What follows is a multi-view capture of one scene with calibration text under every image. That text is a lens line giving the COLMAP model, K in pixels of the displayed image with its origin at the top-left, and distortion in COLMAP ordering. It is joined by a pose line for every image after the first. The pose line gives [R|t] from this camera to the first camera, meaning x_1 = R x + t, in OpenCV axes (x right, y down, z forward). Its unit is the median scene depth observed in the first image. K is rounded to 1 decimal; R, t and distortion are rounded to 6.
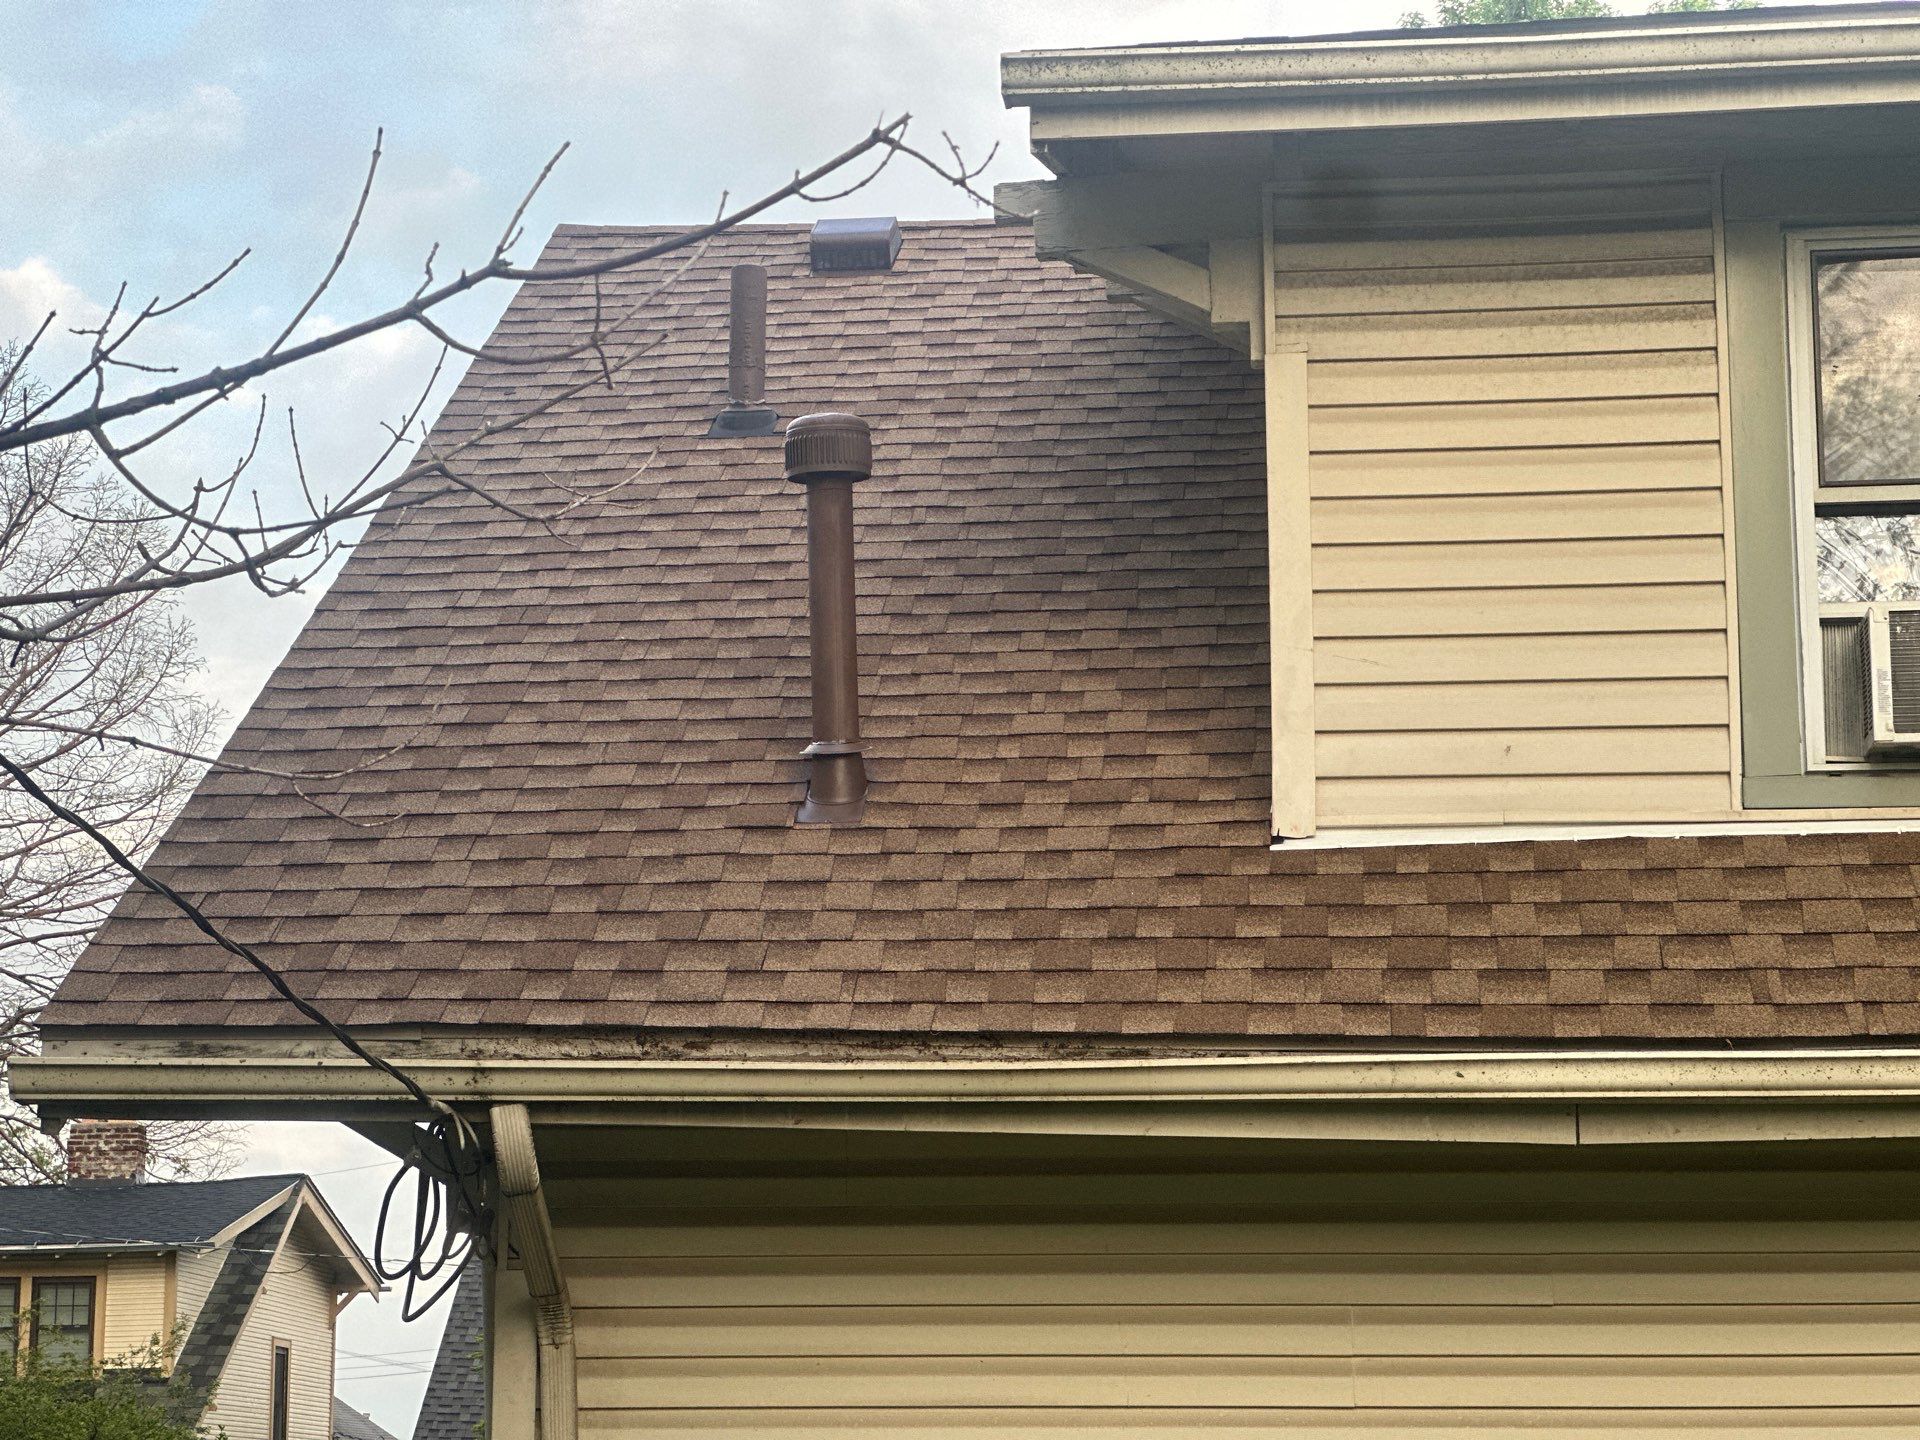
lens RADIAL K [[4453.7, 0, 867.2], [0, 4453.7, 646.3], [0, 0, 1]] dist [-0.293855, 6.884016]
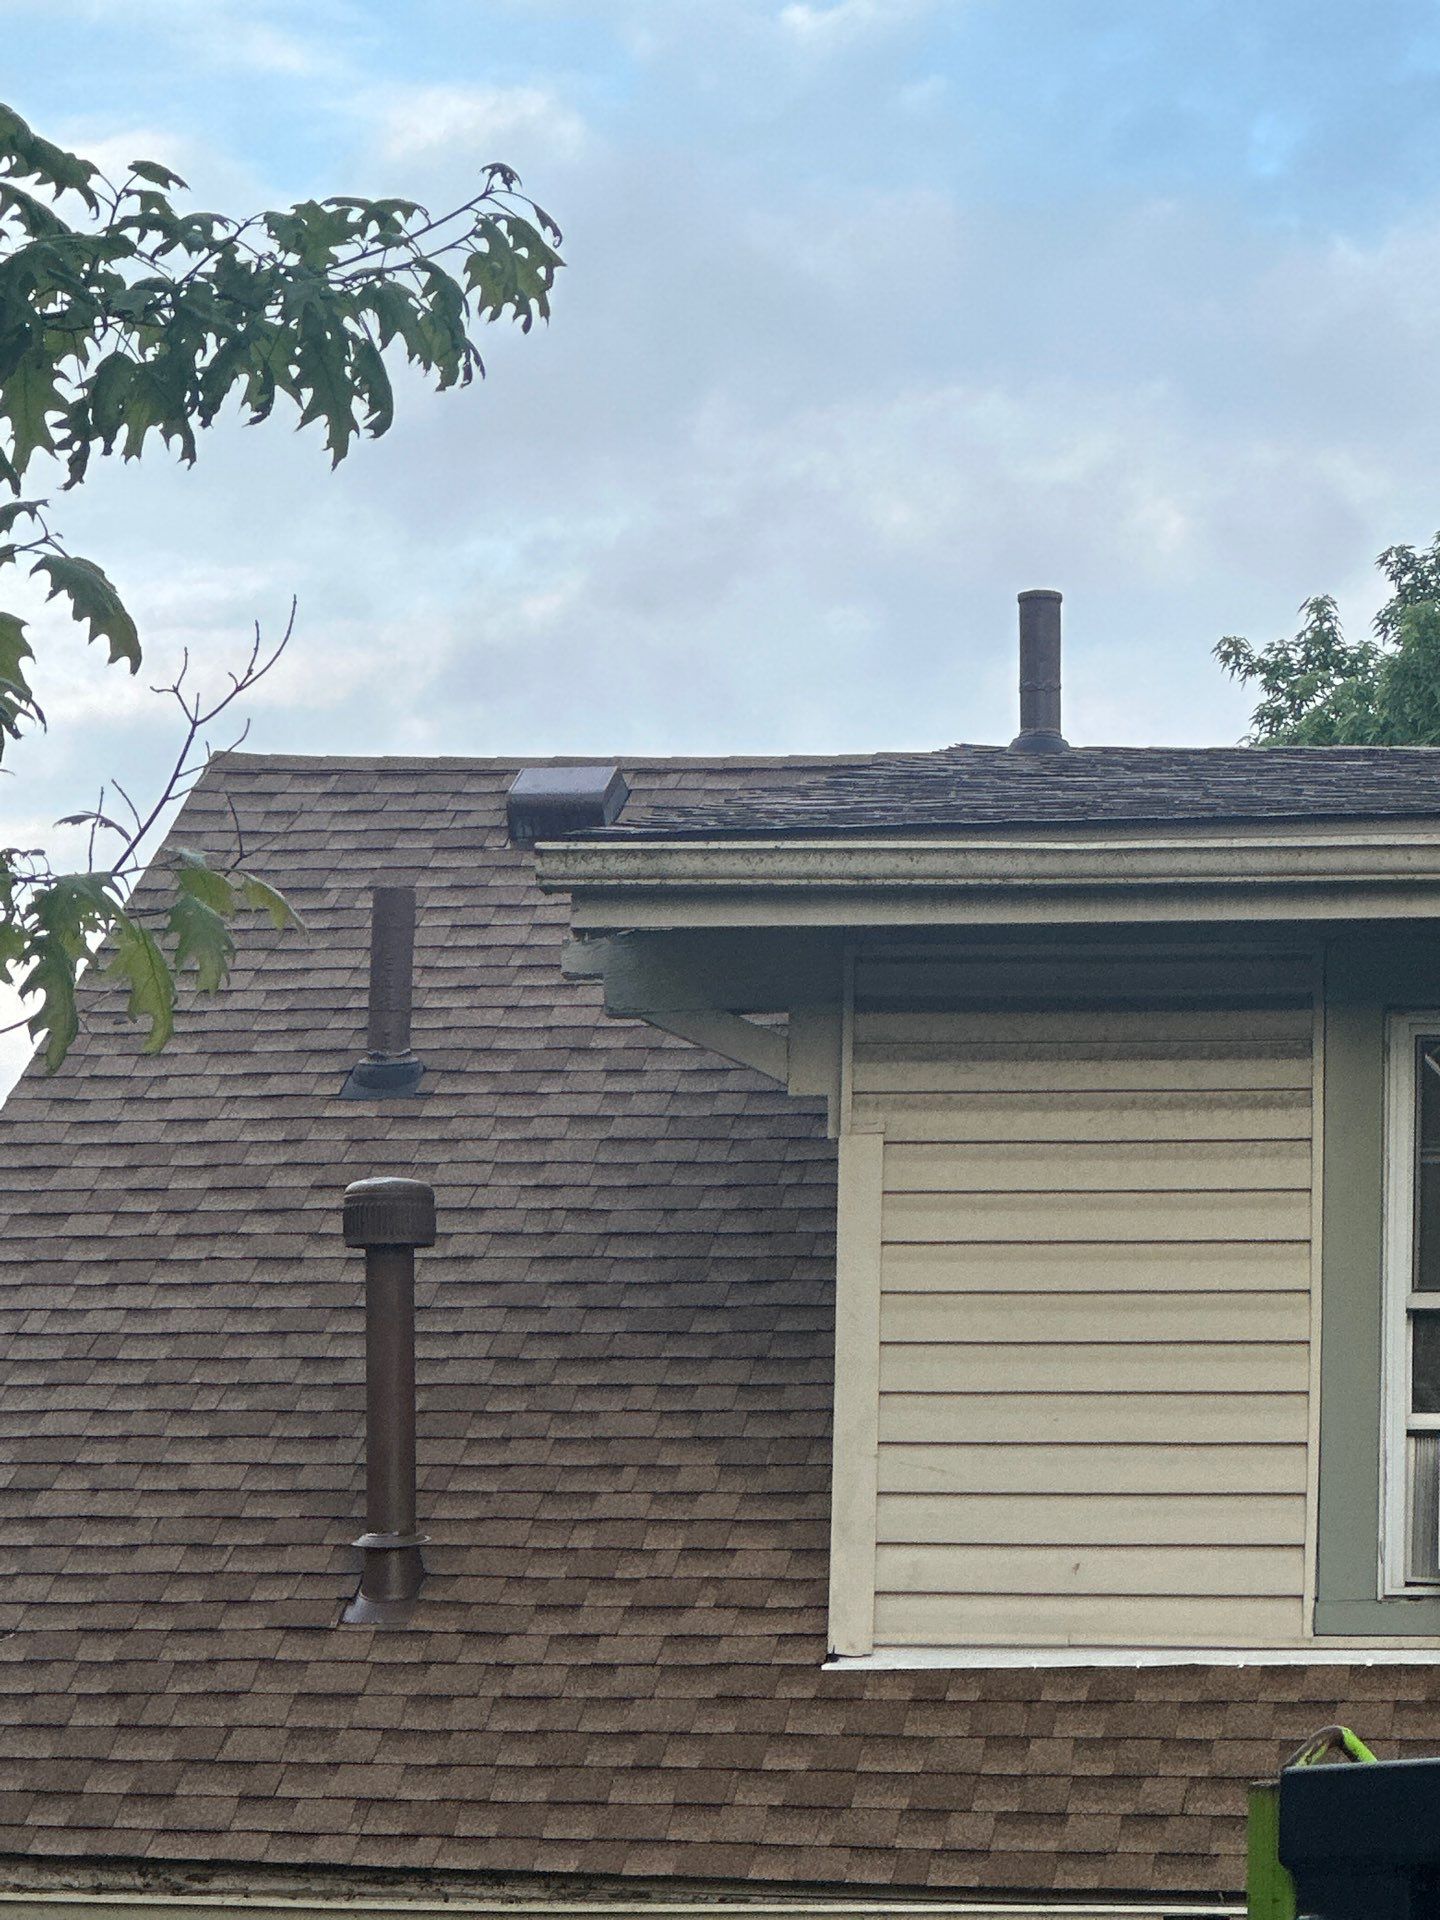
lens RADIAL K [[9670.6, 0, 838.1], [0, 9670.6, 958.7], [0, 0, 1]] dist [-0.477207, 37.345400]
pose [[0.997742, 0.010826, -0.066278, 0.226557], [-0.007756, 0.998893, 0.046396, -0.199659], [0.066707, -0.045777, 0.996722, -1.040963]]
